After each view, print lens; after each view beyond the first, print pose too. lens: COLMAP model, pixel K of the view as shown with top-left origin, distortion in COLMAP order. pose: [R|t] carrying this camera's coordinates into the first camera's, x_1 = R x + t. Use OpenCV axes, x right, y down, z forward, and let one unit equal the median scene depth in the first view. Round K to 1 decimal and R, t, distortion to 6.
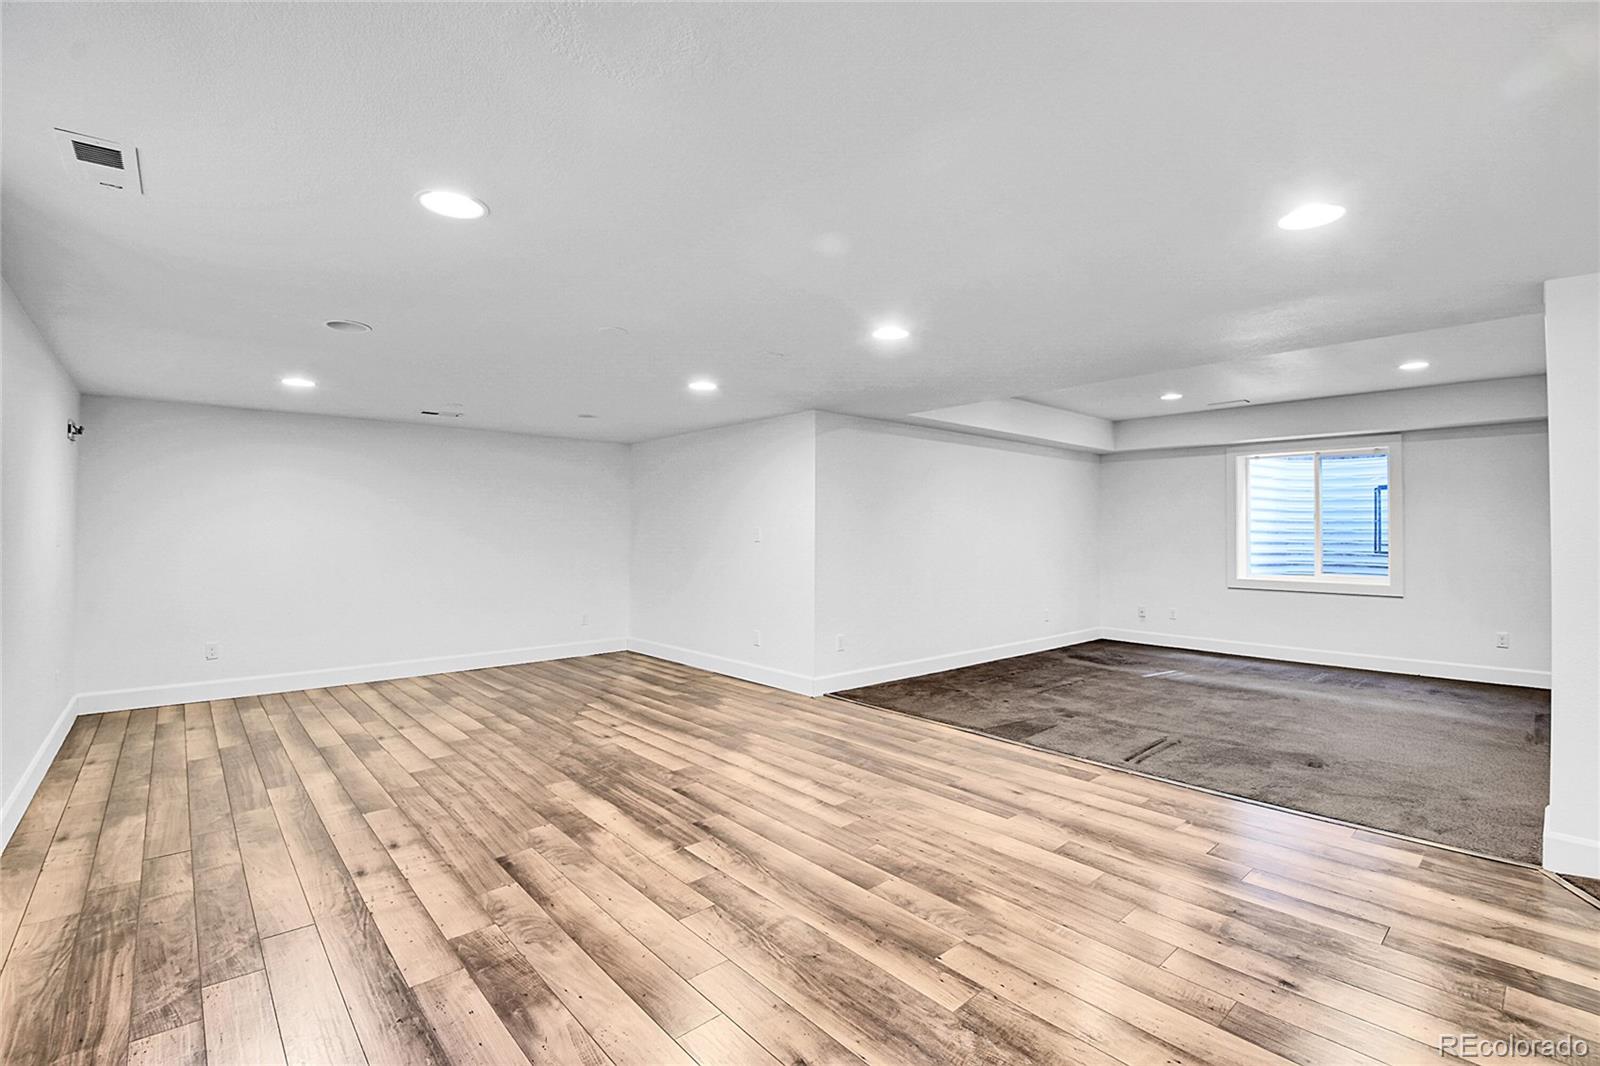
lens RADIAL K [[720.1, 0, 808.9], [0, 720.1, 533.9], [0, 0, 1]] dist [-0.003744, -0.000917]
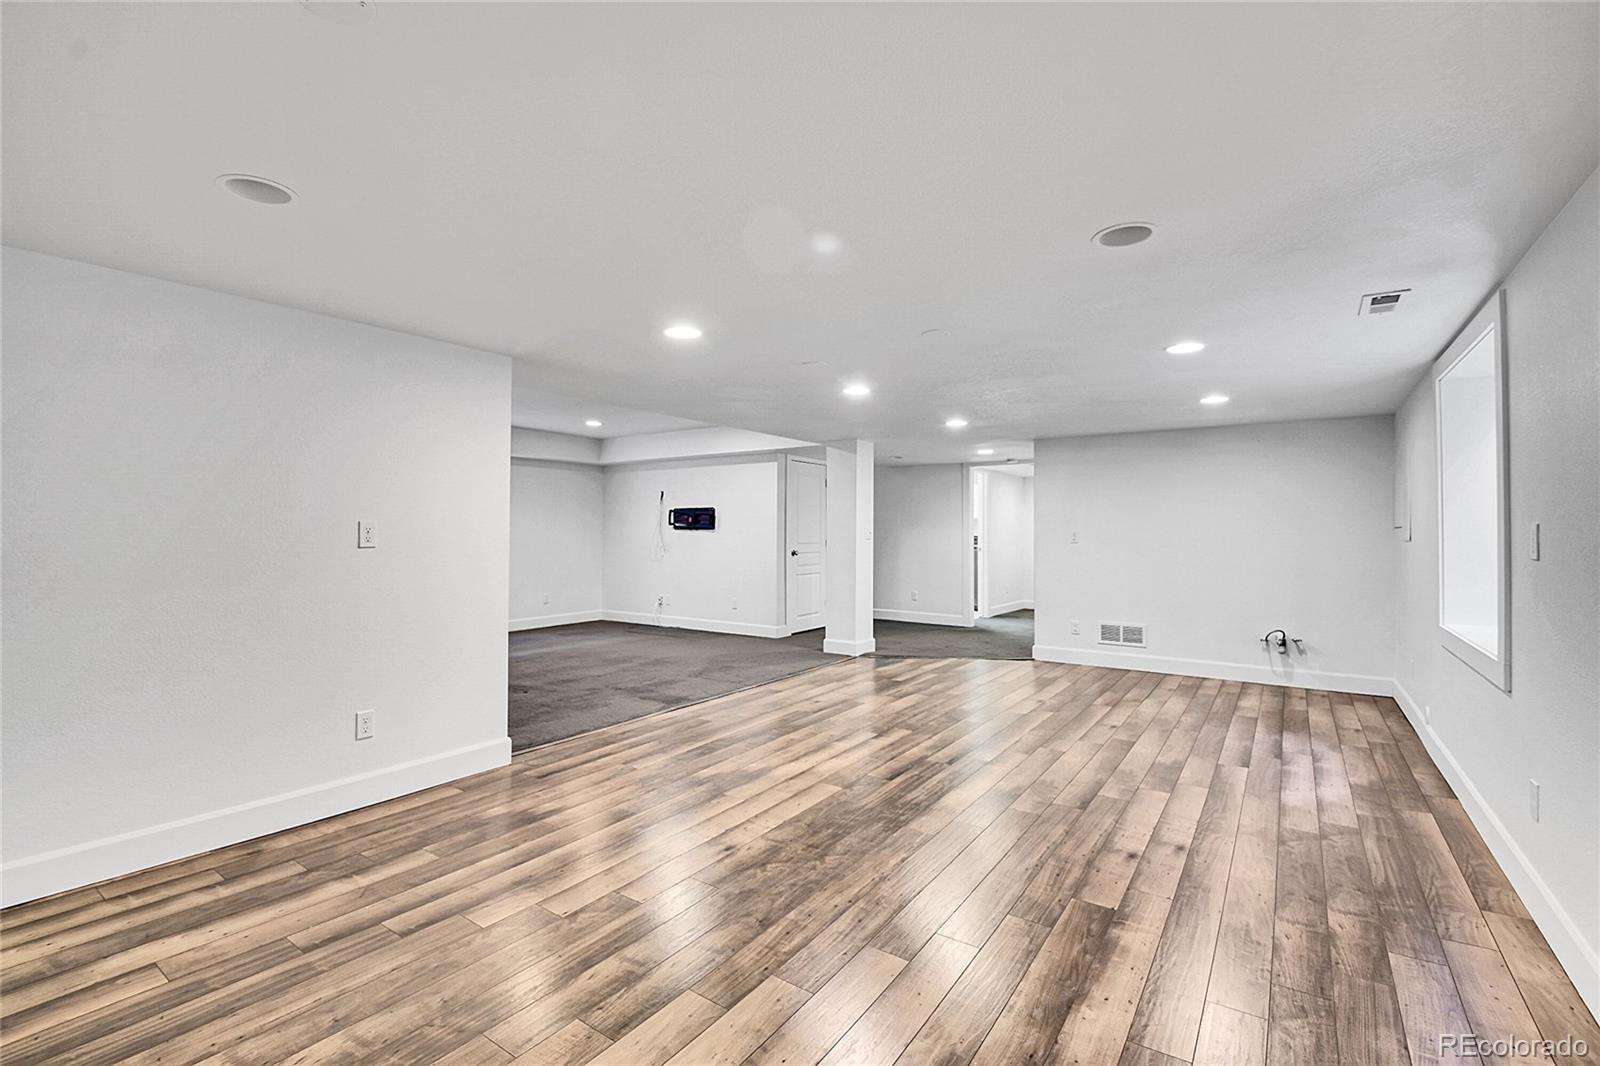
lens RADIAL K [[720.1, 0, 808.5], [0, 720.1, 528.9], [0, 0, 1]] dist [-0.003744, -0.000917]
pose [[-0.246507, 0.001392, 0.969140, -1.469553], [0.002830, 0.999996, -0.000716, -0.006446], [-0.969137, 0.002566, -0.246510, 1.731532]]
